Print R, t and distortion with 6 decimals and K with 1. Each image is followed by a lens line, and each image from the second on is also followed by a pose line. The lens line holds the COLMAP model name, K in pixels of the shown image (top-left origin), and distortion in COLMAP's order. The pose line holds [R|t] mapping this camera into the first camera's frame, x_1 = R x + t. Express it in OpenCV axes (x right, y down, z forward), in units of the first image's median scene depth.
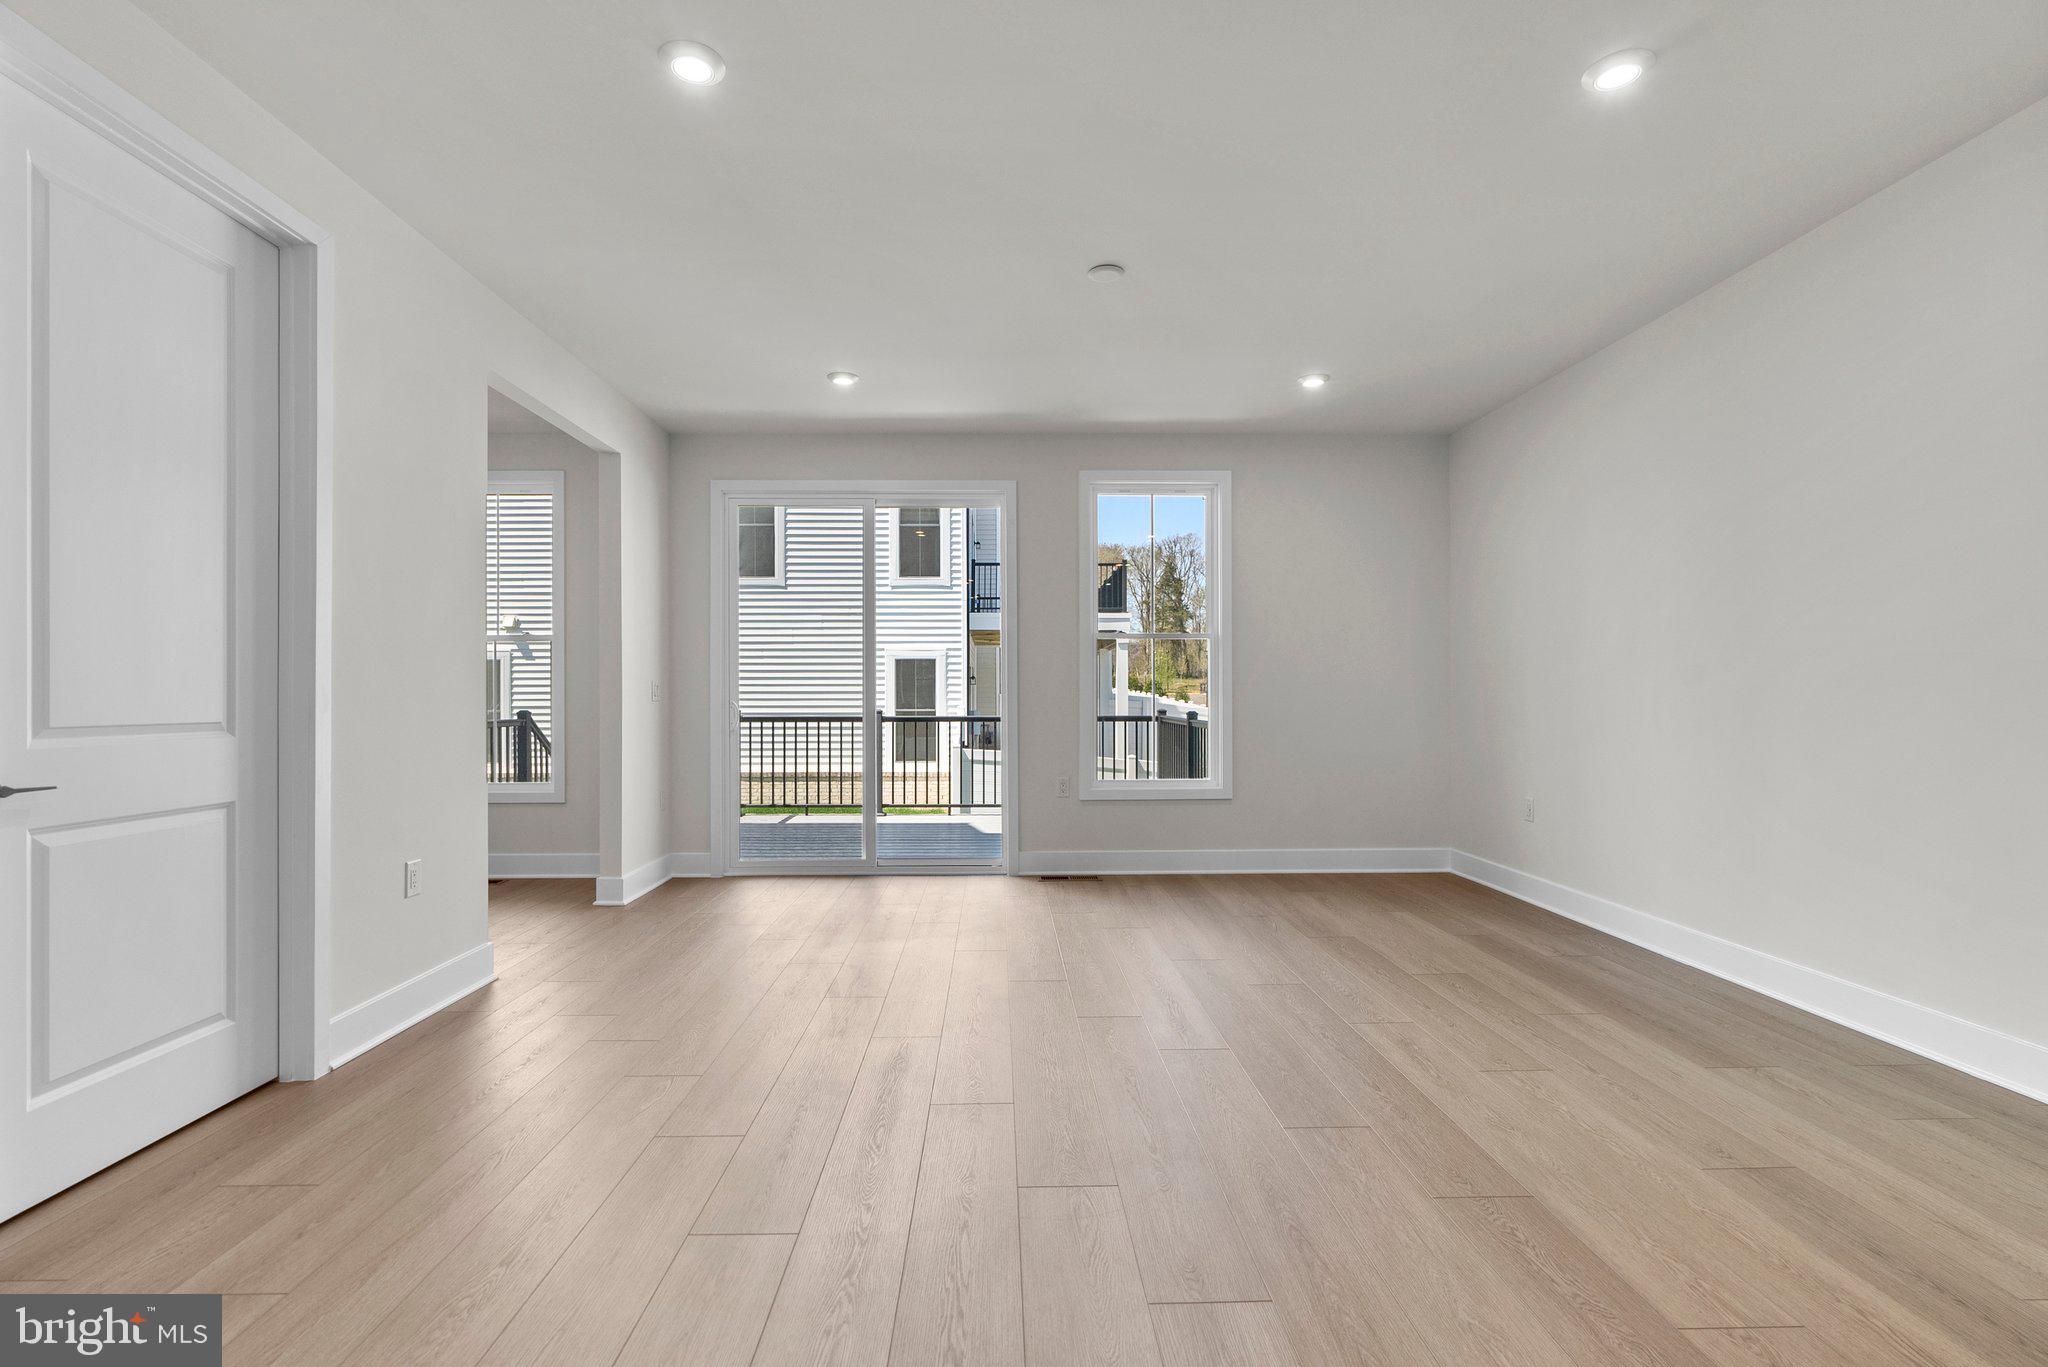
lens RADIAL K [[917.9, 0, 1011.5], [0, 917.9, 693.1], [0, 0, 1]] dist [-0.002358, 0.004549]
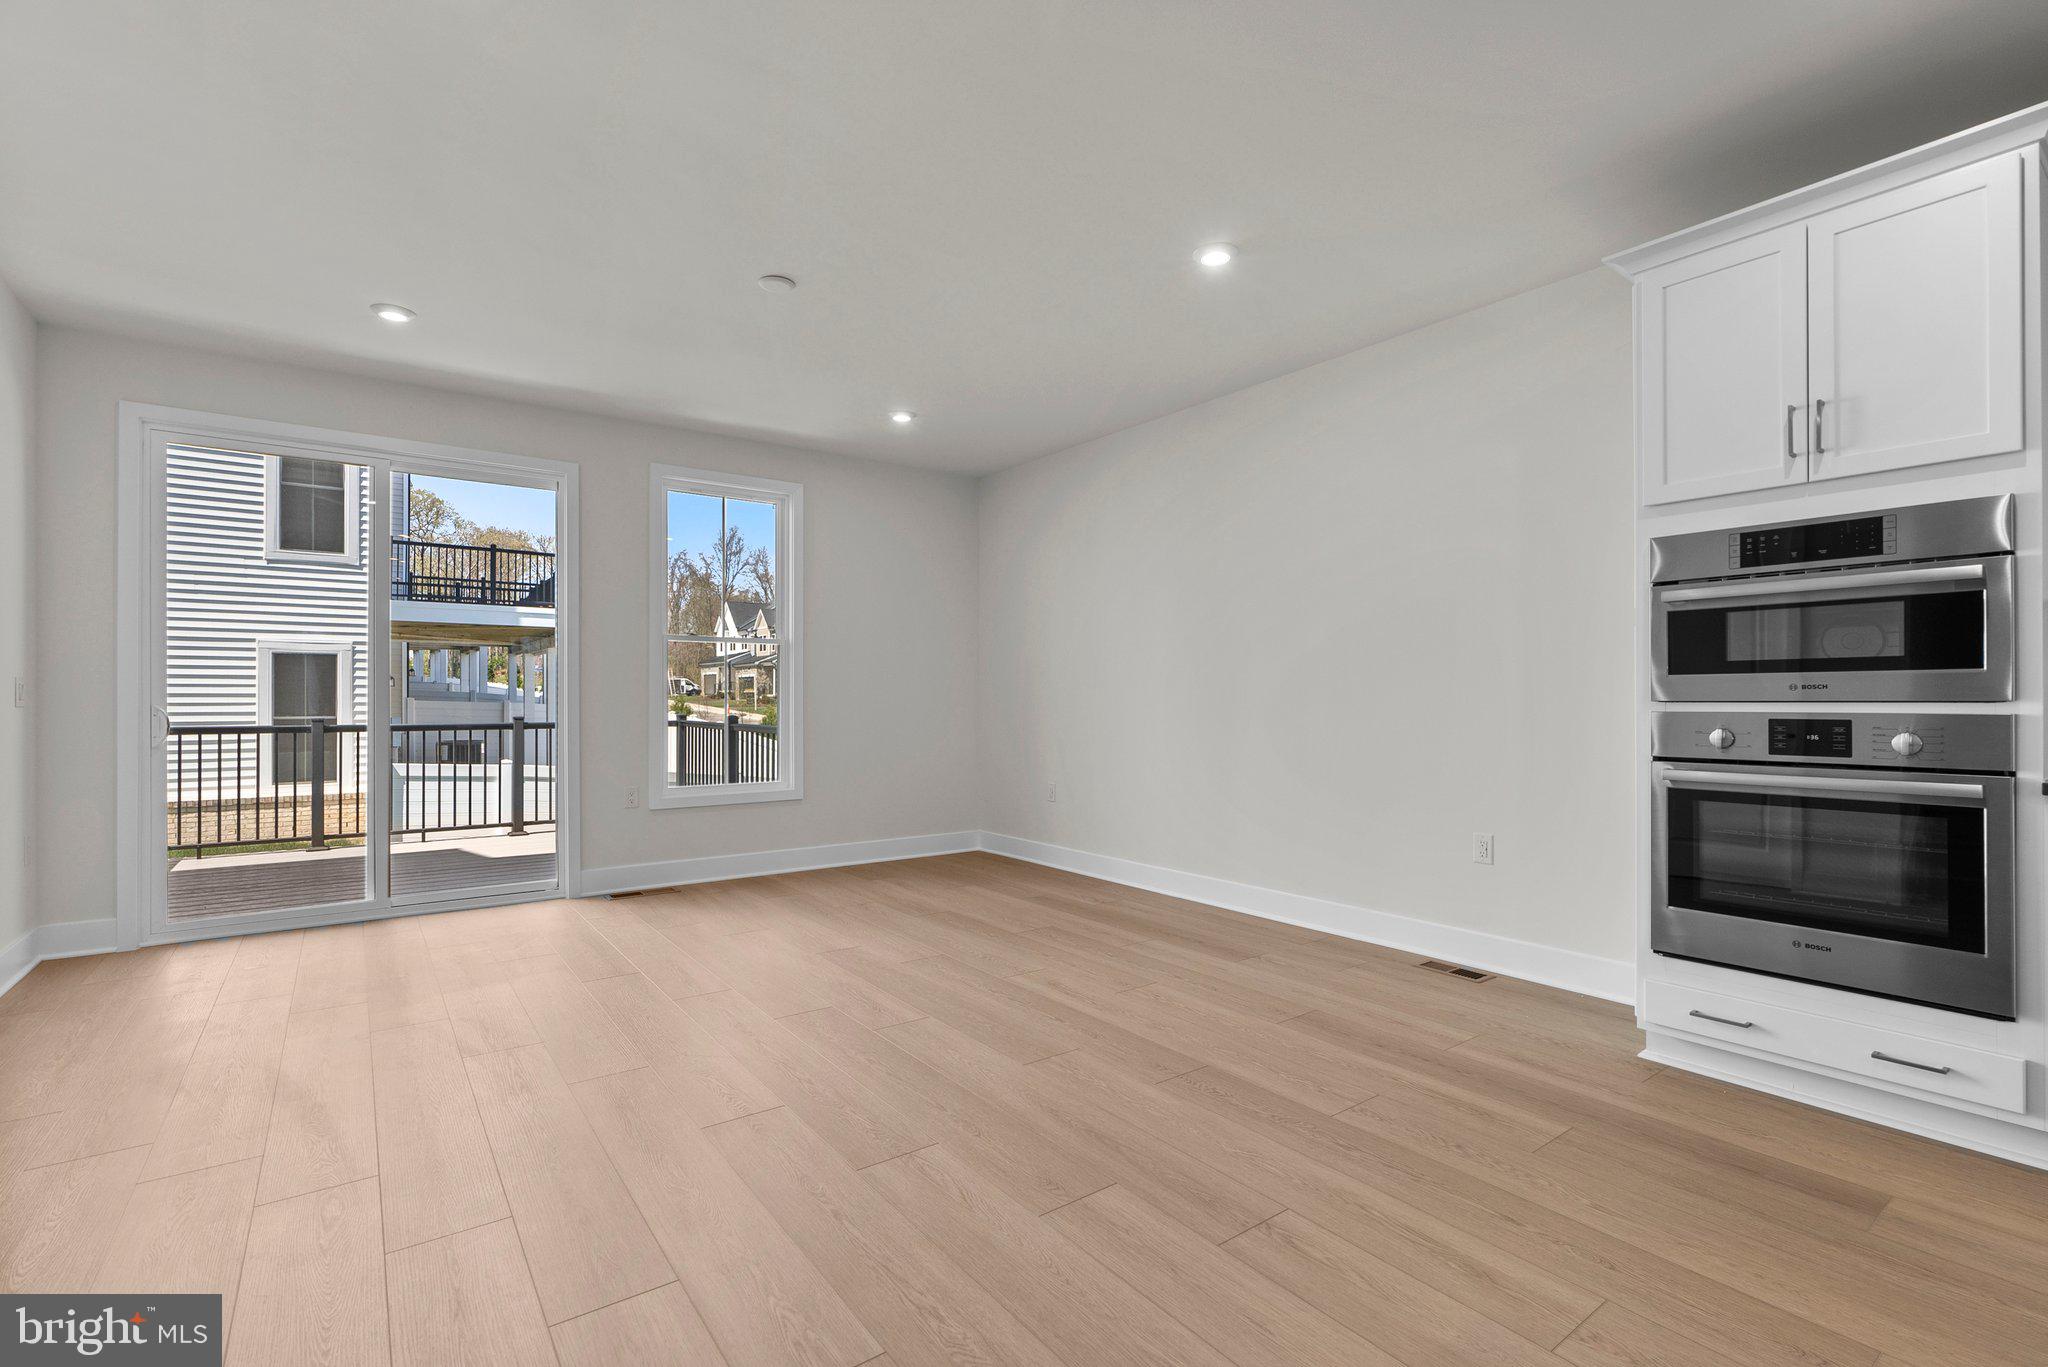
lens RADIAL K [[917.9, 0, 997.6], [0, 917.9, 691.3], [0, 0, 1]] dist [-0.002358, 0.004549]
pose [[0.826631, 0.006143, 0.562711, -0.165971], [-0.002389, 0.999970, -0.007407, 0.000310], [-0.562739, 0.004778, 0.826621, 0.015262]]
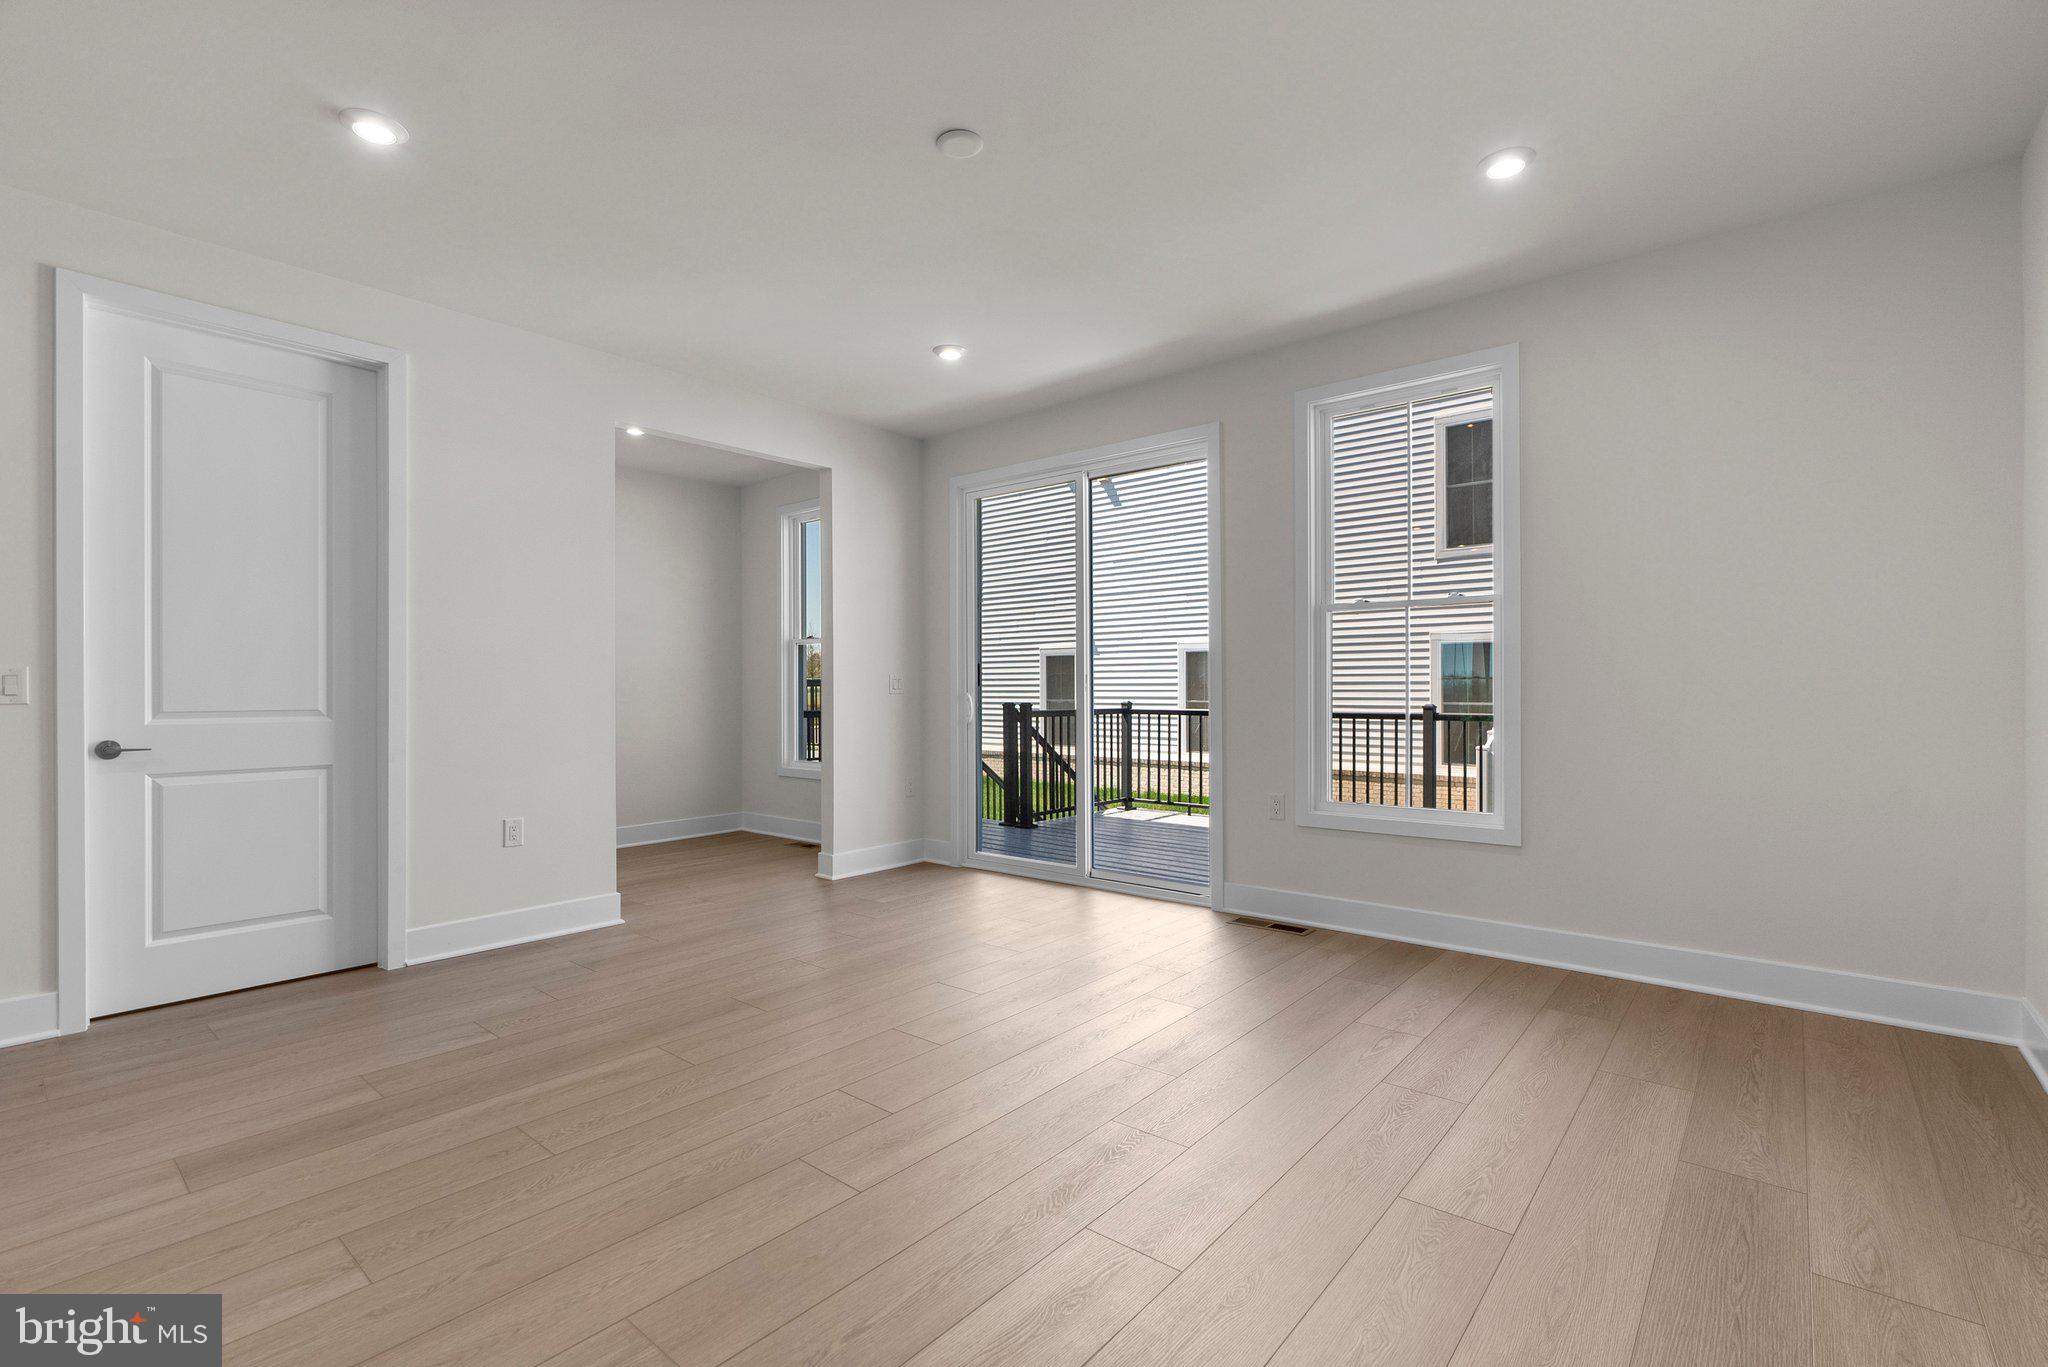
lens RADIAL K [[917.9, 0, 1019.1], [0, 917.9, 681.3], [0, 0, 1]] dist [-0.002358, 0.004549]
pose [[0.753192, -0.008876, -0.657740, 0.409878], [0.006529, 0.999961, -0.006017, 0.001669], [0.657768, 0.000237, 0.753221, 0.282673]]
